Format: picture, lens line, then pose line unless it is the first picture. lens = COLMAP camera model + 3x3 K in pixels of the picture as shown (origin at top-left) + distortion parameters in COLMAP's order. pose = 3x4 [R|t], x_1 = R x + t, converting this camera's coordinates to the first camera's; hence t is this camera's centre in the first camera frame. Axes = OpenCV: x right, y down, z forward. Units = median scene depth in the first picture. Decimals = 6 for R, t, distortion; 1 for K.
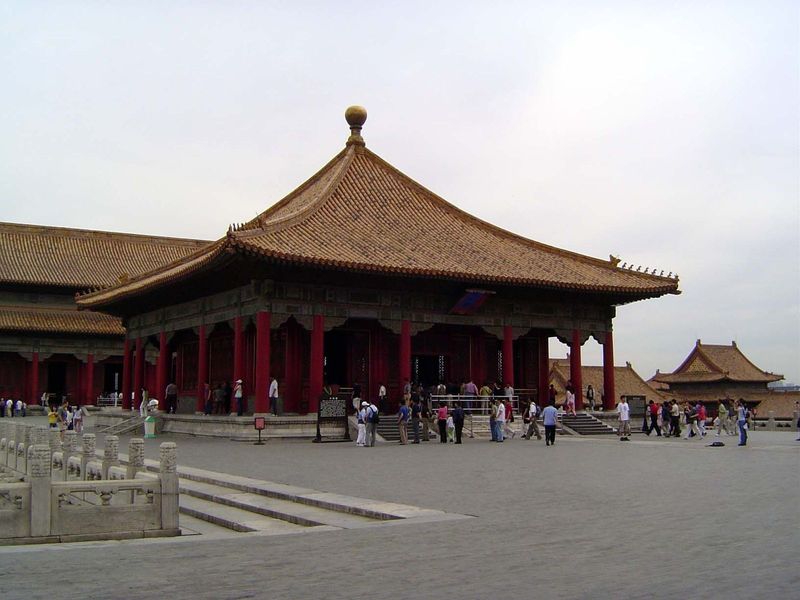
lens RADIAL K [[915.4, 0, 408.1], [0, 915.4, 293.7], [0, 0, 1]] dist [-0.132903, 0.000000]
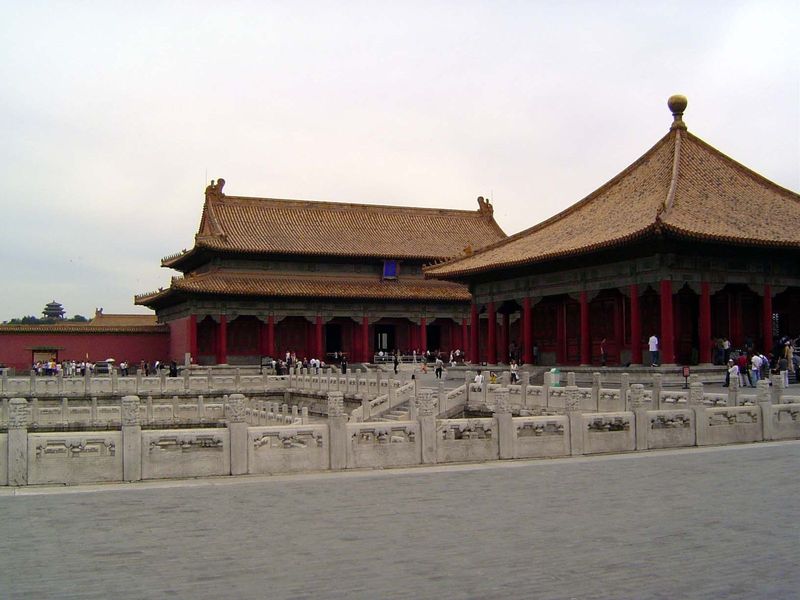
lens RADIAL K [[915.4, 0, 394.3], [0, 915.4, 299.1], [0, 0, 1]] dist [-0.132903, 0.000000]
pose [[0.989033, -0.016882, -0.146724, -0.246503], [0.024716, 0.998355, 0.051733, -0.018781], [0.145609, -0.054792, 0.987824, -0.168420]]
